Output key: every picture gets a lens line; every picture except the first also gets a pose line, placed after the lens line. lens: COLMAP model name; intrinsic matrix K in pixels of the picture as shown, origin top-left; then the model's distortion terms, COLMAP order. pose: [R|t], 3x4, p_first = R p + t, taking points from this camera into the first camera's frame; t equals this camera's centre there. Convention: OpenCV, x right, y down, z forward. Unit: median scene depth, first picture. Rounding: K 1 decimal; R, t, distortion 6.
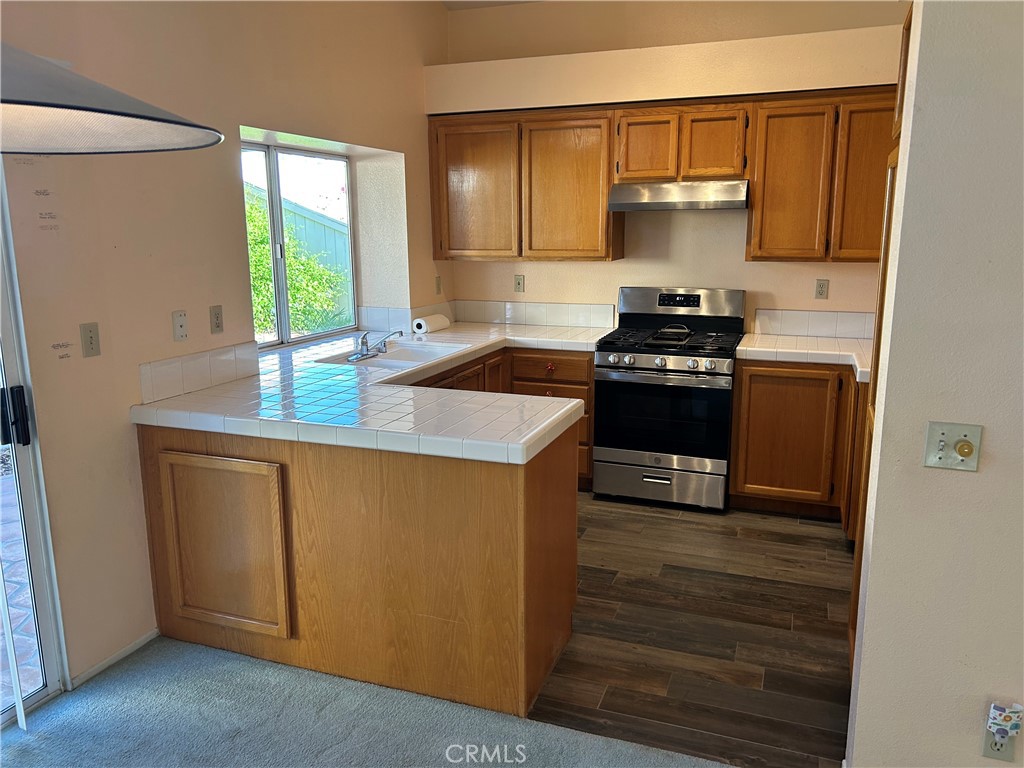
lens RADIAL K [[778.0, 0, 518.6], [0, 778.0, 378.4], [0, 0, 1]] dist [0.074445, -0.077791]
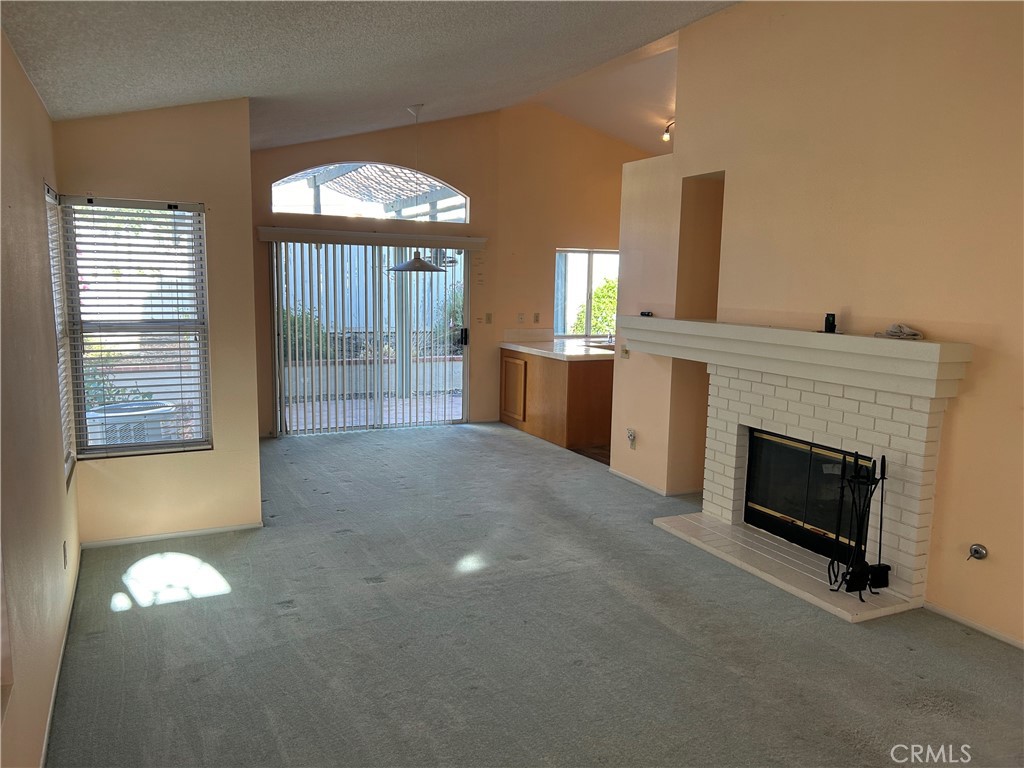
lens RADIAL K [[778.0, 0, 505.8], [0, 778.0, 384.3], [0, 0, 1]] dist [0.074445, -0.077791]
pose [[0.728369, 0.113433, -0.675730, 1.087090], [-0.155797, 0.987787, -0.002117, 0.137371], [0.667237, 0.106819, 0.737146, -0.822421]]
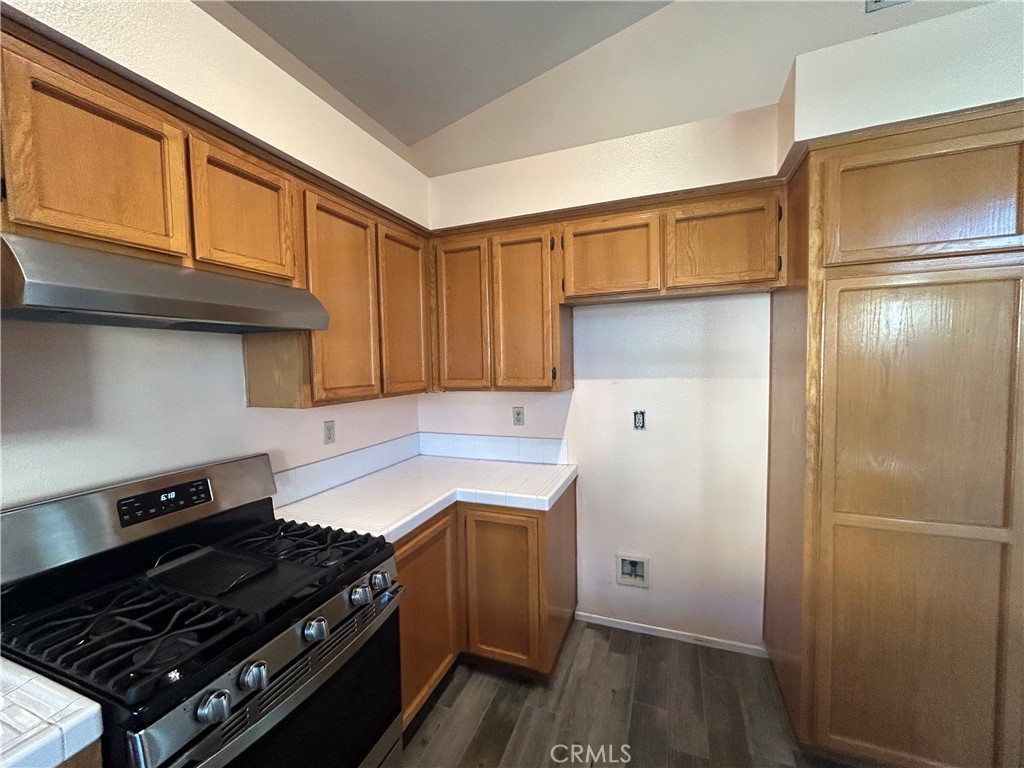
lens RADIAL K [[417.1, 0, 513.1], [0, 417.1, 383.0], [0, 0, 1]] dist [0.001177, 0.000915]
pose [[0.005054, -0.045903, 0.998933, -0.064882], [0.210479, 0.976616, 0.043813, -0.152724], [-0.977585, 0.210033, 0.014598, 0.838340]]
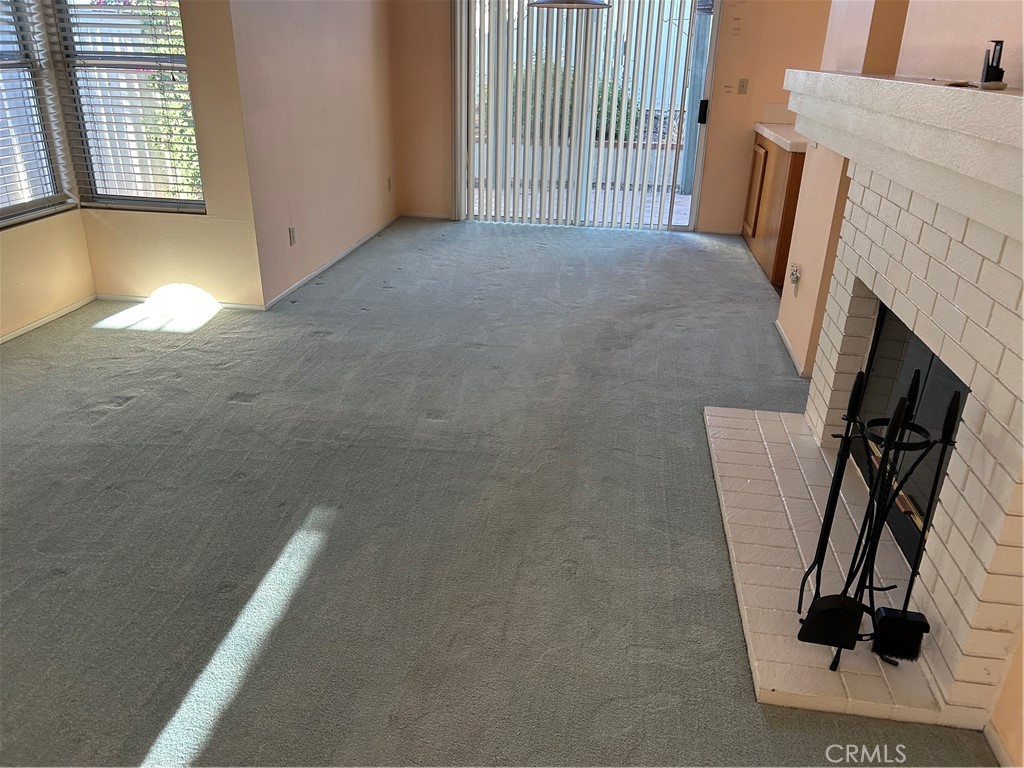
lens RADIAL K [[778.0, 0, 515.4], [0, 778.0, 377.5], [0, 0, 1]] dist [0.074445, -0.077791]
pose [[0.227907, 0.387790, -0.893128, 1.091282], [-0.214757, 0.914698, 0.342354, 0.054331], [0.949704, 0.113780, 0.291747, -0.144010]]
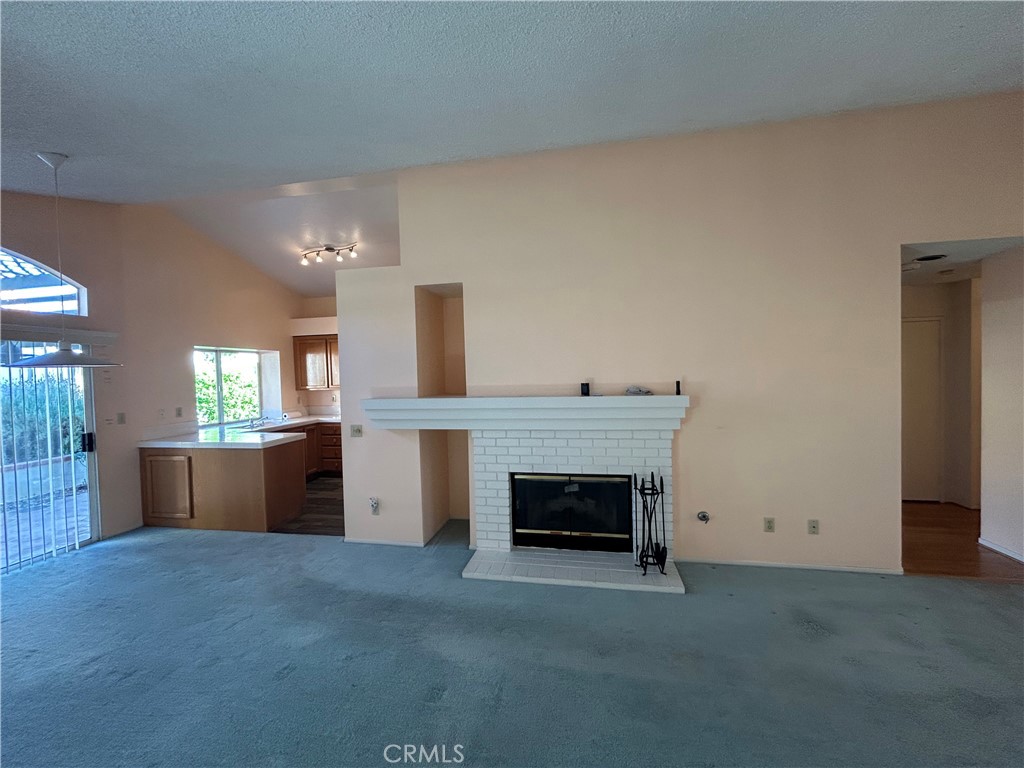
lens RADIAL K [[417.1, 0, 517.0], [0, 417.1, 380.9], [0, 0, 1]] dist [0.001177, 0.000915]
pose [[0.982171, -0.021495, 0.186755, 0.411698], [0.053351, 0.984467, -0.167270, 0.100109], [-0.180258, 0.174252, 0.968062, -0.538133]]
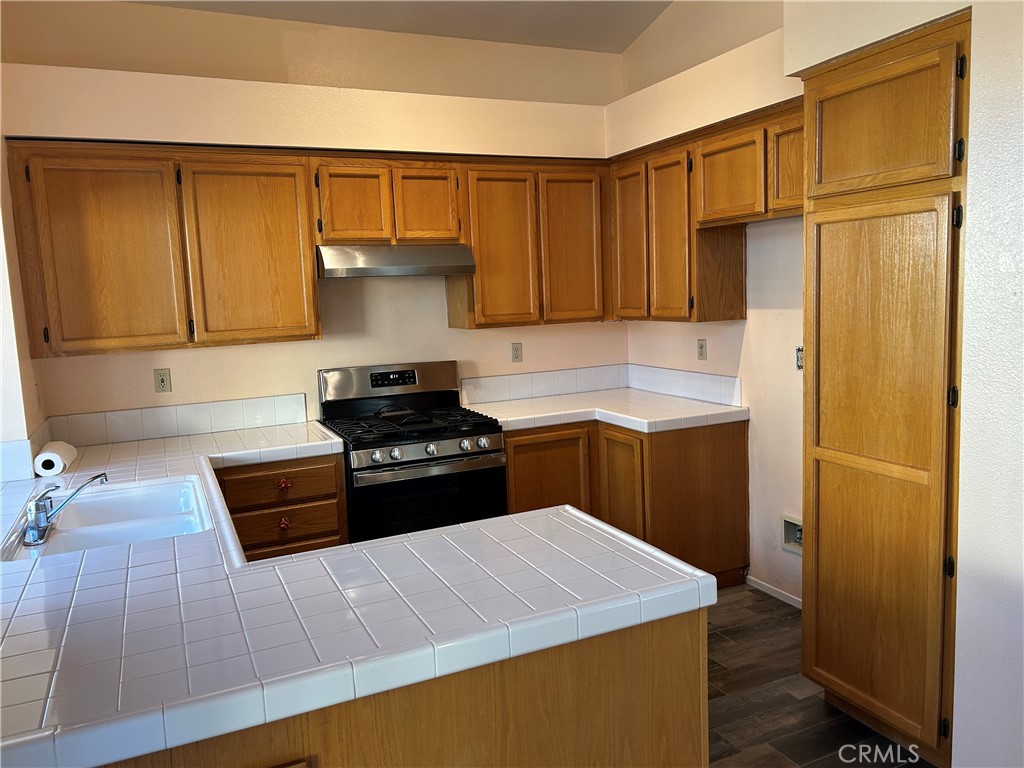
lens RADIAL K [[778.0, 0, 509.6], [0, 778.0, 385.1], [0, 0, 1]] dist [0.074445, -0.077791]
pose [[0.699859, -0.114229, 0.705088, -0.349479], [0.173395, 0.984772, -0.012570, -0.065129], [-0.692915, 0.131055, 0.709008, 0.323650]]
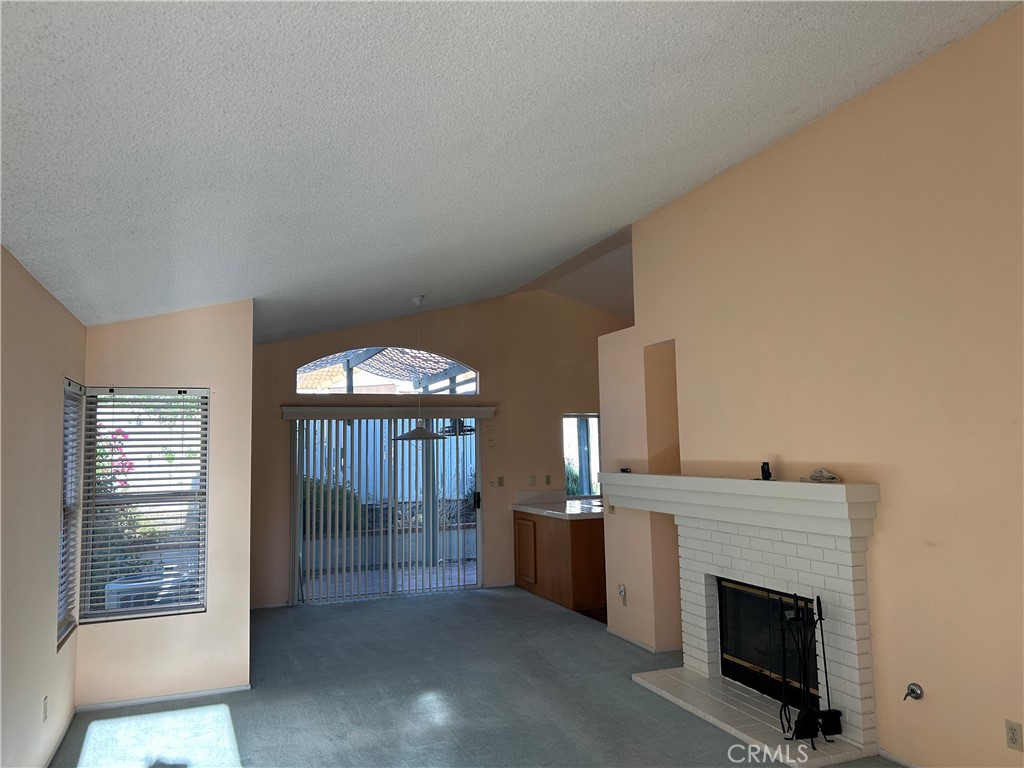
lens RADIAL K [[778.0, 0, 519.2], [0, 778.0, 373.8], [0, 0, 1]] dist [0.074445, -0.077791]
pose [[0.680271, -0.077073, -0.728898, 1.270965], [-0.126572, 0.967163, -0.220396, 0.144885], [0.721950, 0.242187, 0.648177, -0.787310]]
